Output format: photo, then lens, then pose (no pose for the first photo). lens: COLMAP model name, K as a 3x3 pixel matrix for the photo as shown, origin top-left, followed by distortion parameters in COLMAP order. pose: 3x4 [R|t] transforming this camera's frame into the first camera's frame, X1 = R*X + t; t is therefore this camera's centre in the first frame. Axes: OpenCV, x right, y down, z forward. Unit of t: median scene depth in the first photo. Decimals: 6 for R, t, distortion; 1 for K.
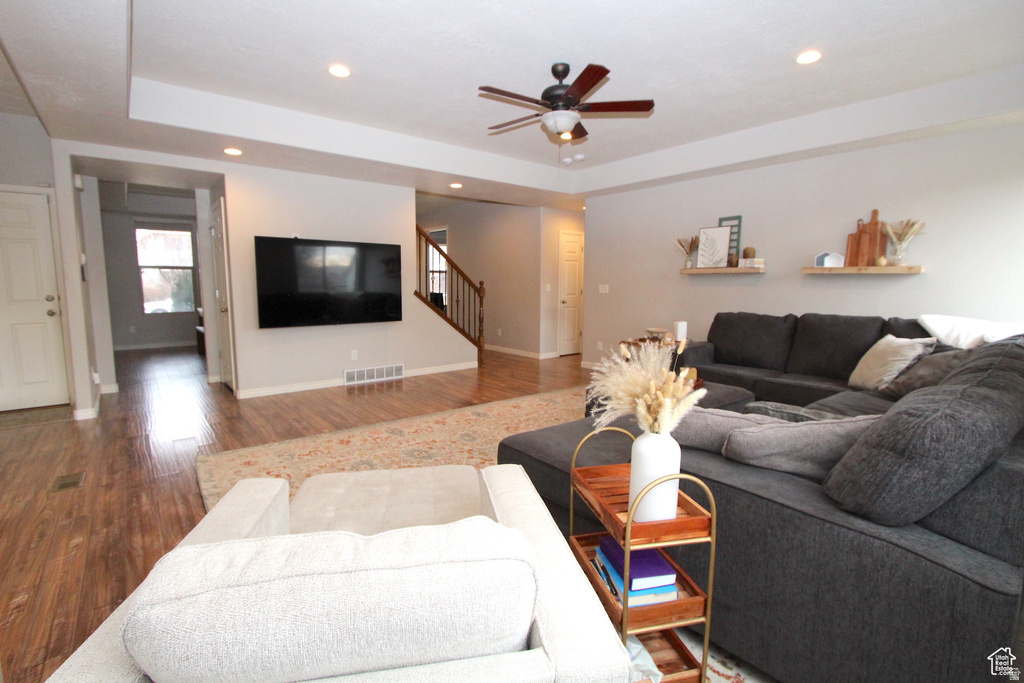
lens RADIAL K [[472.8, 0, 512.0], [0, 472.8, 341.5], [0, 0, 1]] dist [-0.027909, 0.000368]
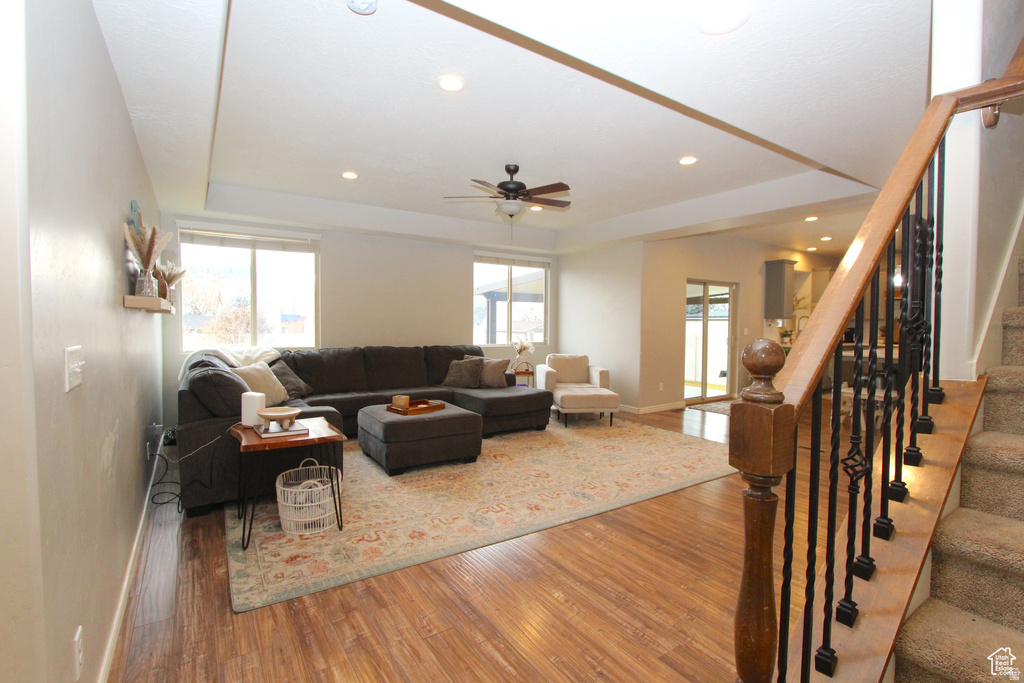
lens RADIAL K [[470.1, 0, 512.0], [0, 470.1, 341.5], [0, 0, 1]] dist [-0.019441, 0.004077]
pose [[-0.995701, -0.014847, 0.091428, -0.019546], [0.000098, 0.986899, 0.161337, -0.236405], [-0.092625, 0.160653, -0.982655, 1.812630]]
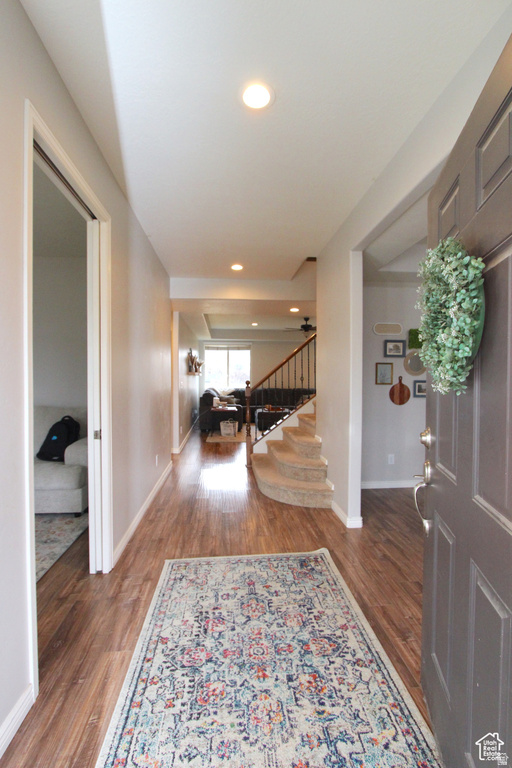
lens RADIAL K [[352.6, 0, 256.0], [0, 352.6, 384.0], [0, 0, 1]] dist [-0.019441, 0.004077]
pose [[-0.826318, -0.018588, 0.562897, -0.812138], [0.060738, 0.990685, 0.121876, -0.338131], [-0.559919, 0.134897, -0.817492, 2.592803]]
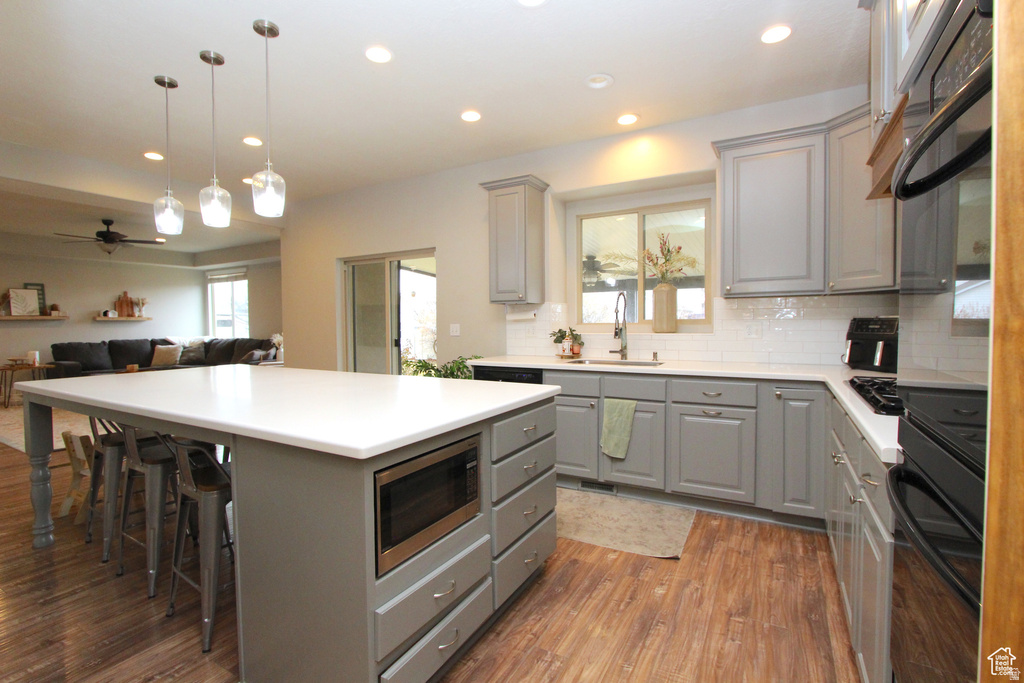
lens RADIAL K [[470.1, 0, 512.0], [0, 470.1, 341.5], [0, 0, 1]] dist [-0.019441, 0.004077]
pose [[-0.357614, -0.038895, 0.933059, -1.863140], [0.120374, 0.988877, 0.087358, -0.020679], [-0.926079, 0.143557, -0.348954, 0.106019]]
